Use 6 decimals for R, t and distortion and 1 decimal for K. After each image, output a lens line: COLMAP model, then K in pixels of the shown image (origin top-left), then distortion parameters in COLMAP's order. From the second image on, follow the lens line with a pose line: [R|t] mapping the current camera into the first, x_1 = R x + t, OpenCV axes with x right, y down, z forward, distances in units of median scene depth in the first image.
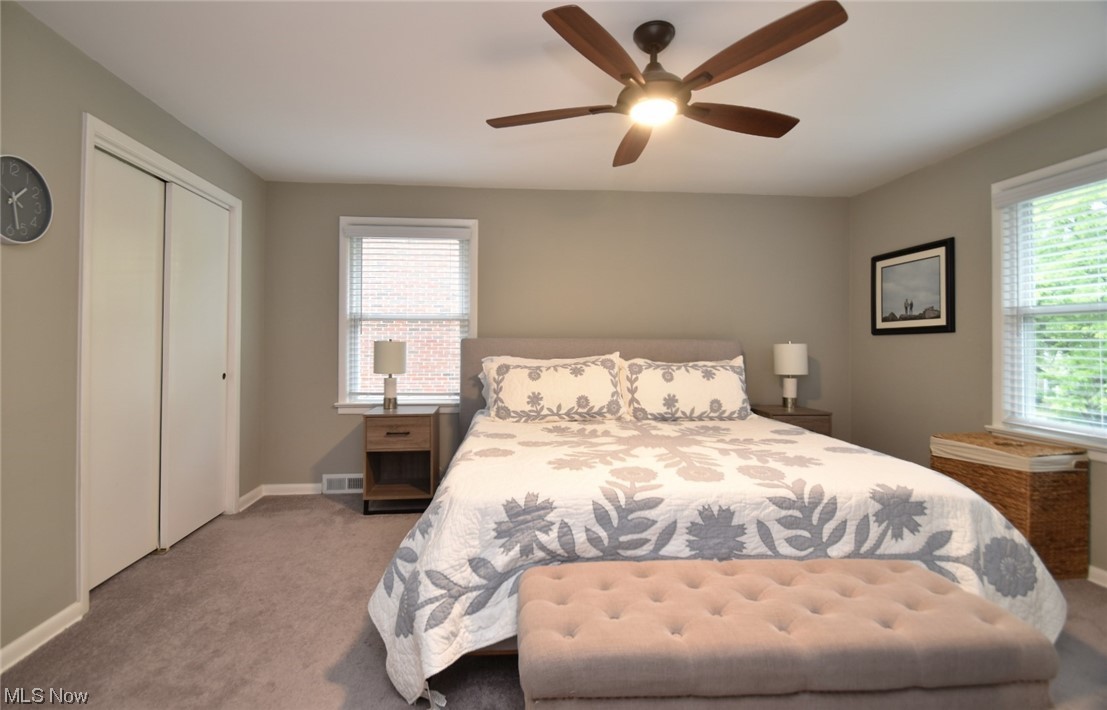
lens RADIAL K [[502.9, 0, 511.4], [0, 502.9, 346.1], [0, 0, 1]] dist [0.002836, -0.003752]
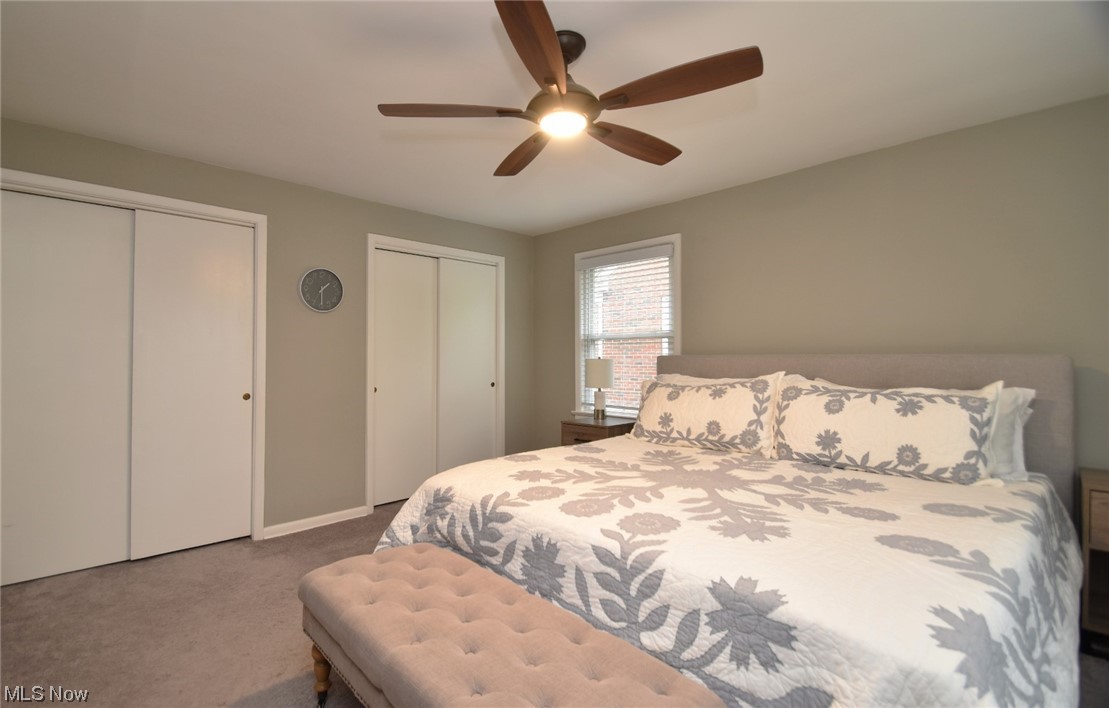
lens RADIAL K [[503.8, 0, 549.0], [0, 503.8, 354.1], [0, 0, 1]] dist [0.002836, -0.003752]
pose [[0.648209, -0.010804, -0.761386, 0.918655], [0.000865, 0.999909, -0.013451, -0.008664], [0.761462, 0.008061, 0.648159, 0.320428]]
